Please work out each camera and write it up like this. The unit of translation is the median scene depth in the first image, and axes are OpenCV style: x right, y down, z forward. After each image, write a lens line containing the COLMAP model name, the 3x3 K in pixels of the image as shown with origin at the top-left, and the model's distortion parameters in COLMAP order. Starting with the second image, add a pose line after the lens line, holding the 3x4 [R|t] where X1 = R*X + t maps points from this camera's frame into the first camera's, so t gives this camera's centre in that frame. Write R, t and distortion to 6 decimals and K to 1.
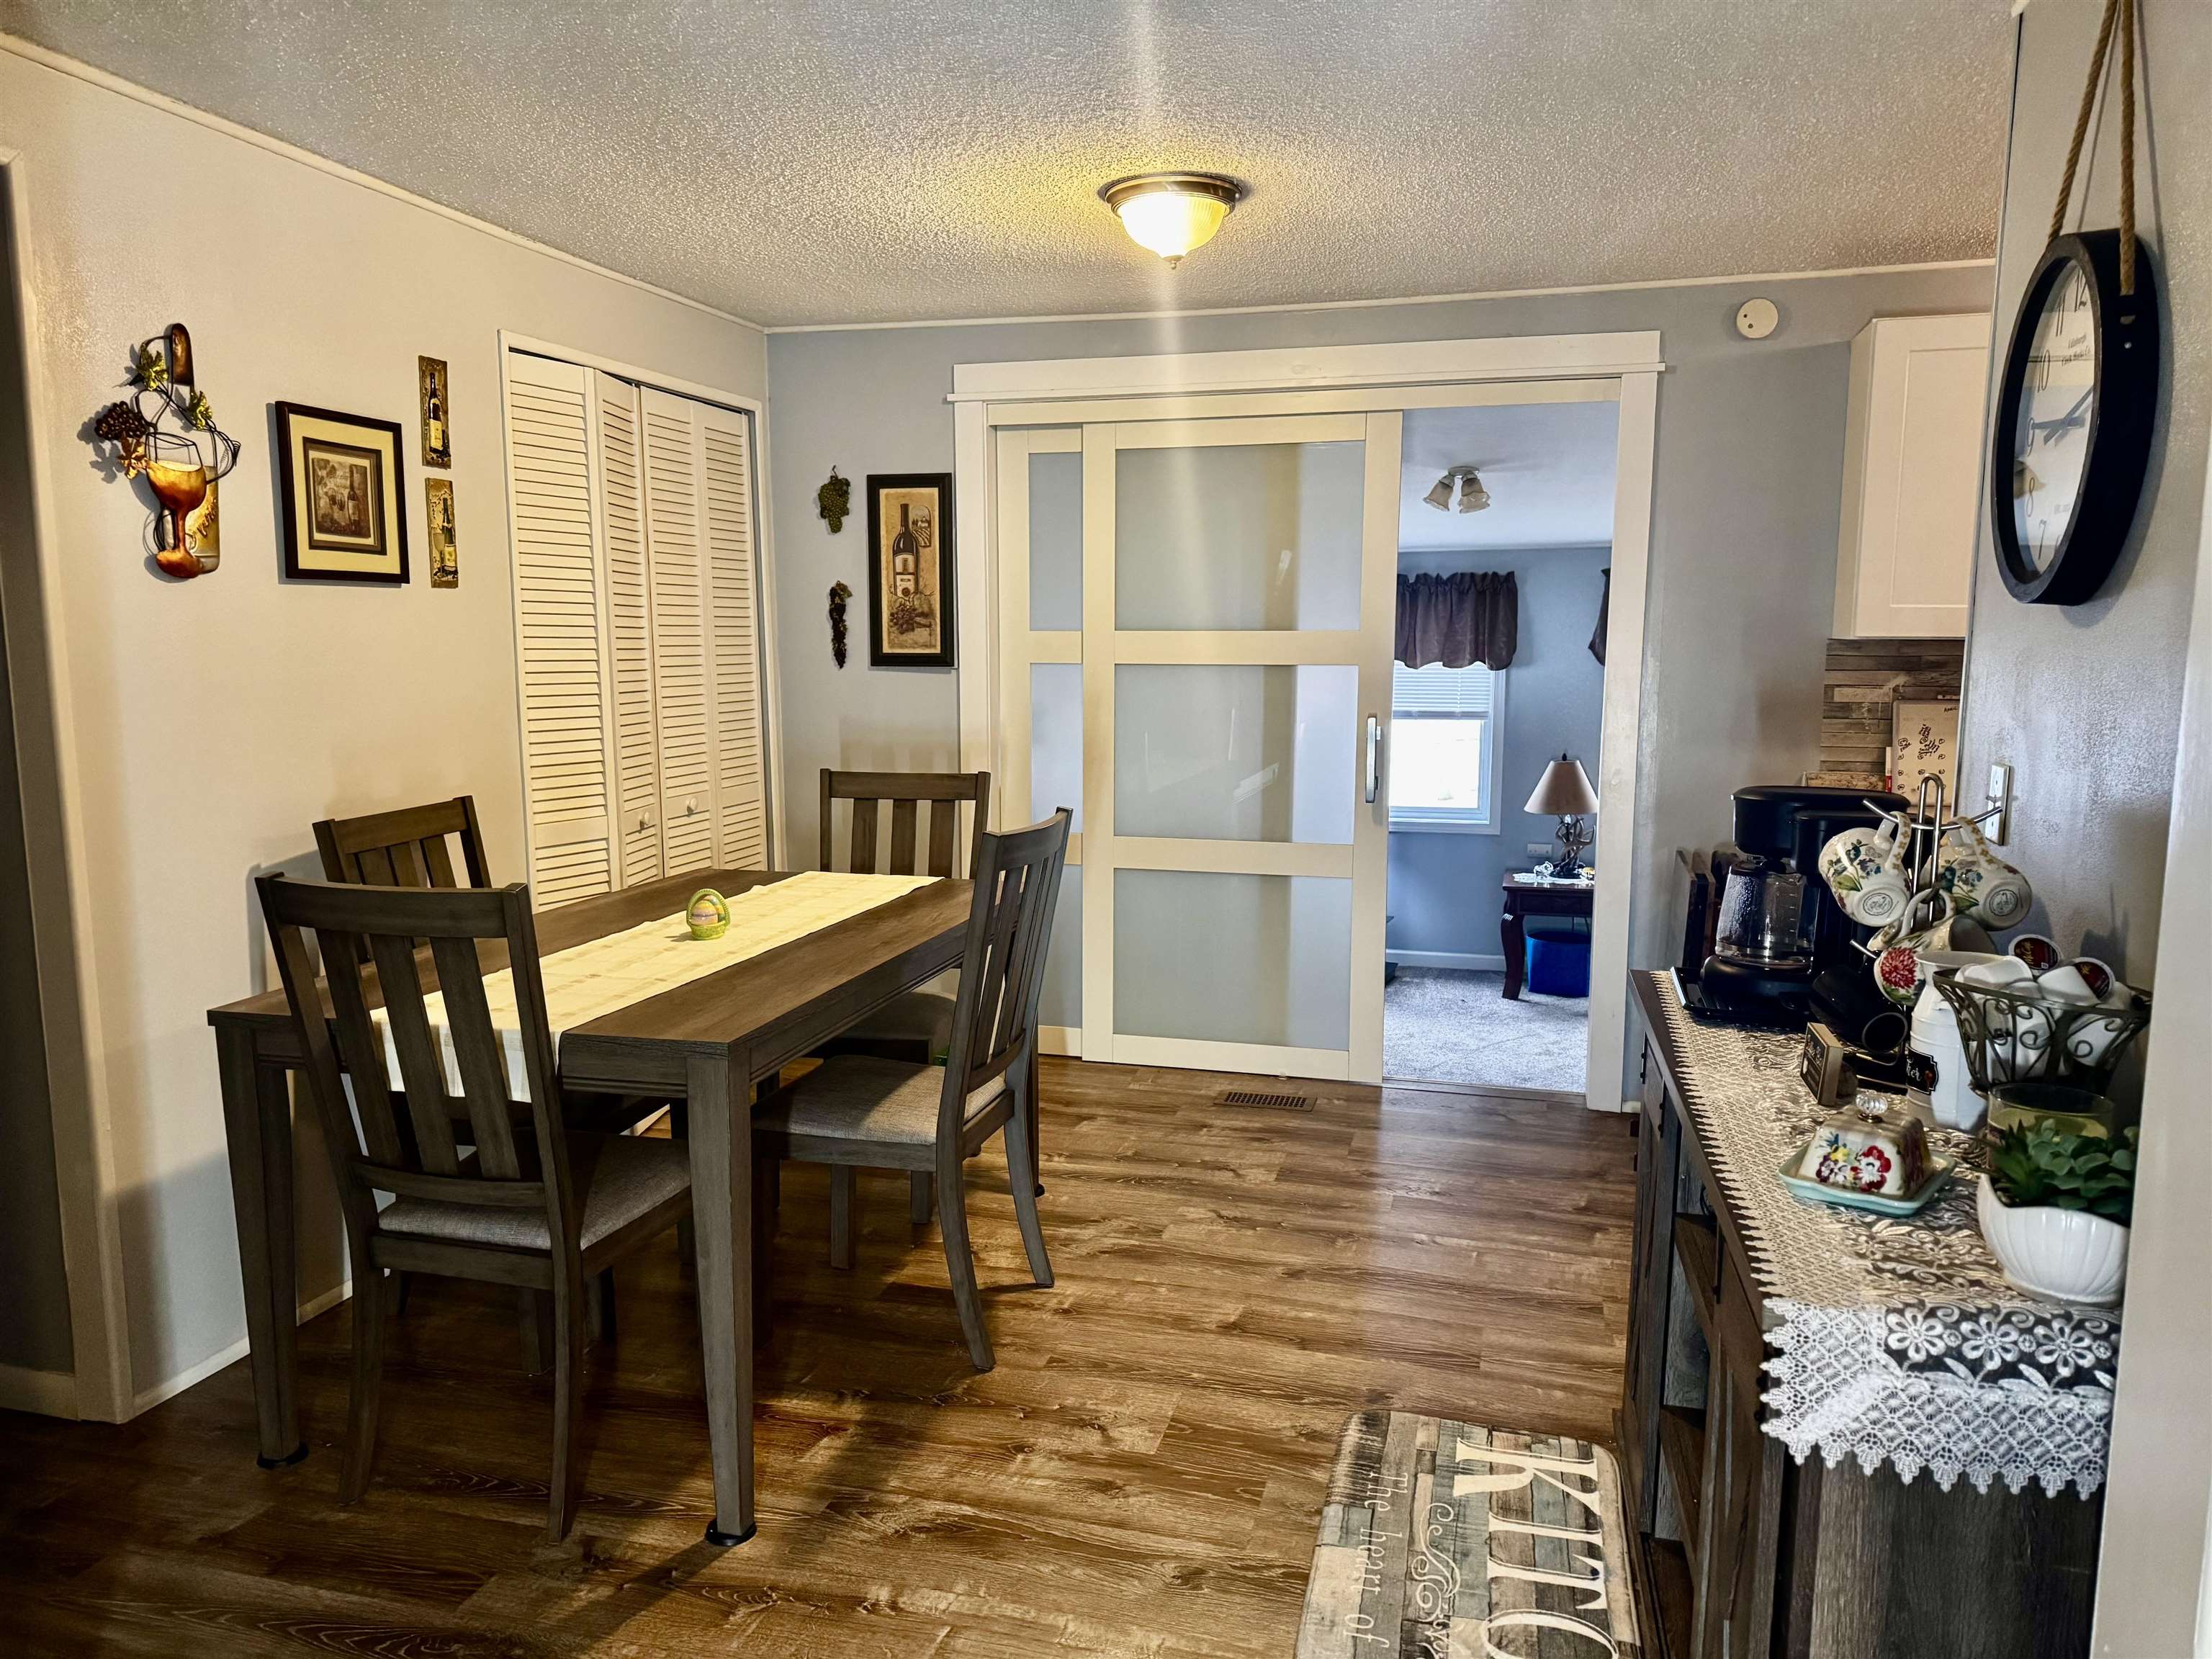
lens RADIAL K [[1540.3, 0, 1106.1], [0, 1540.3, 843.0], [0, 0, 1]] dist [0.074845, -0.098797]
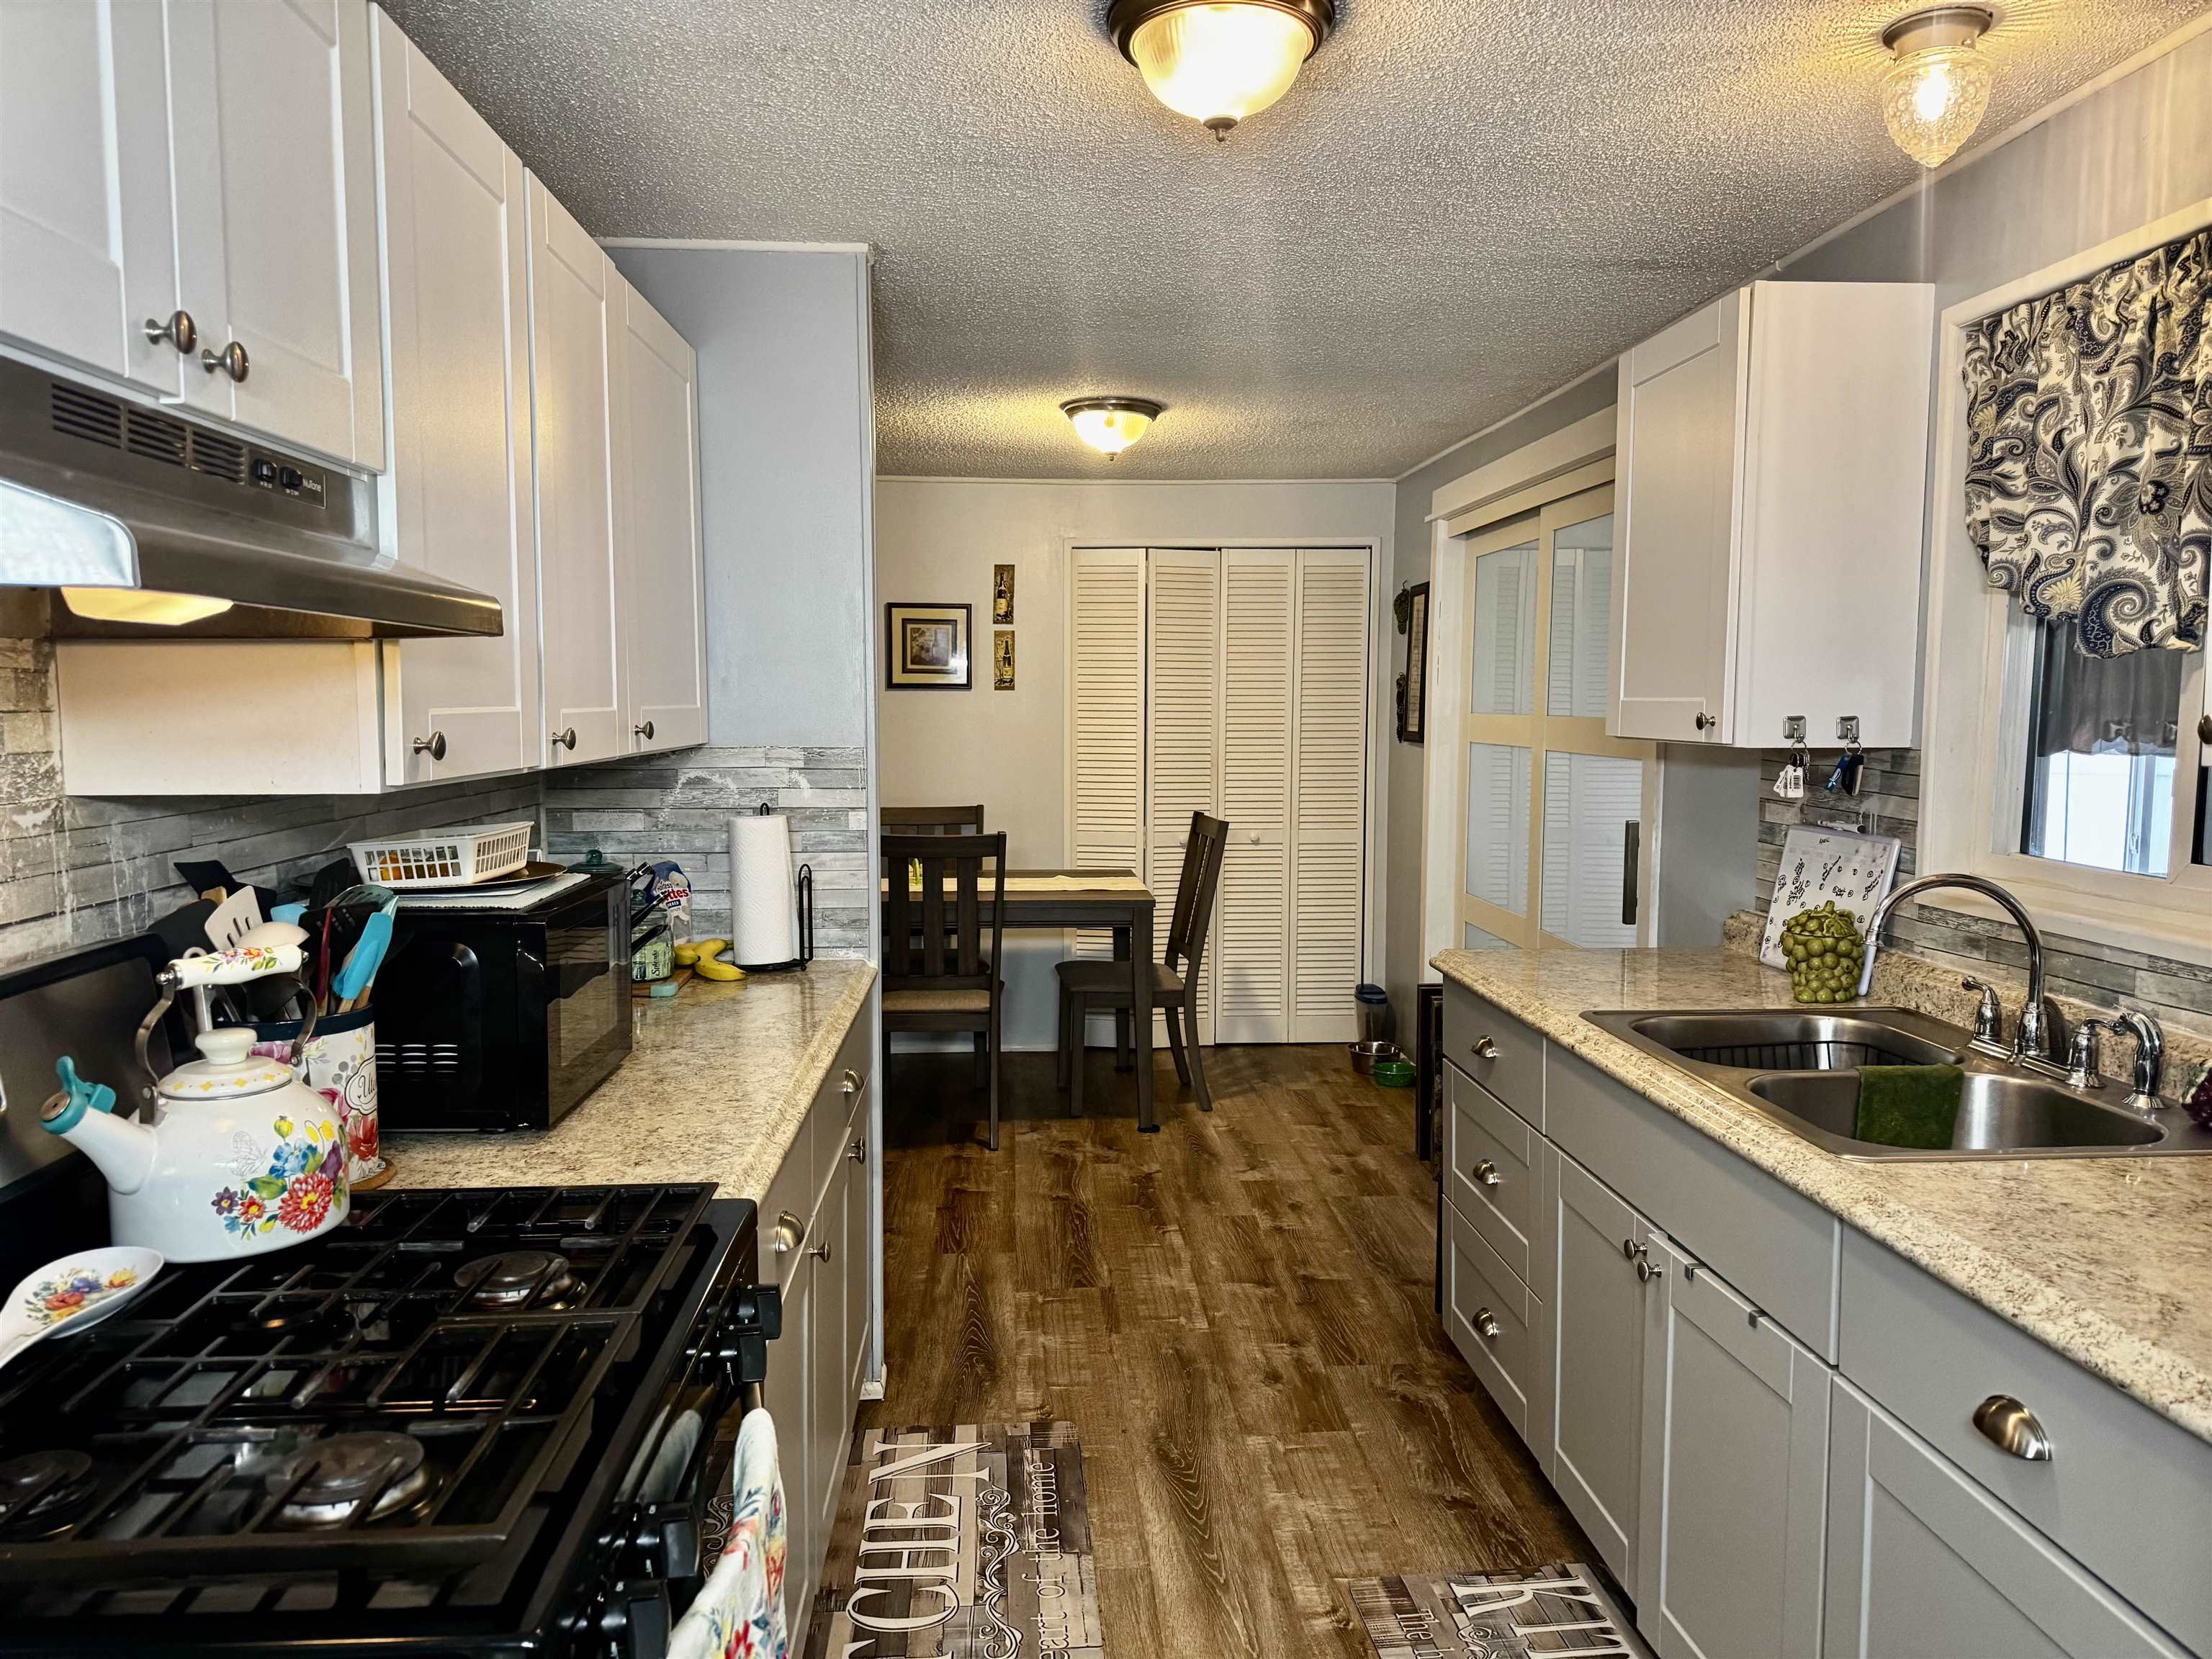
lens RADIAL K [[1552.9, 0, 1104.5], [0, 1552.9, 834.9], [0, 0, 1]] dist [0.139667, -0.284603]
pose [[0.324939, 0.082872, -0.942097, 1.569502], [-0.131767, 0.990404, 0.041673, -0.105346], [0.936511, 0.110596, 0.332741, 0.631343]]
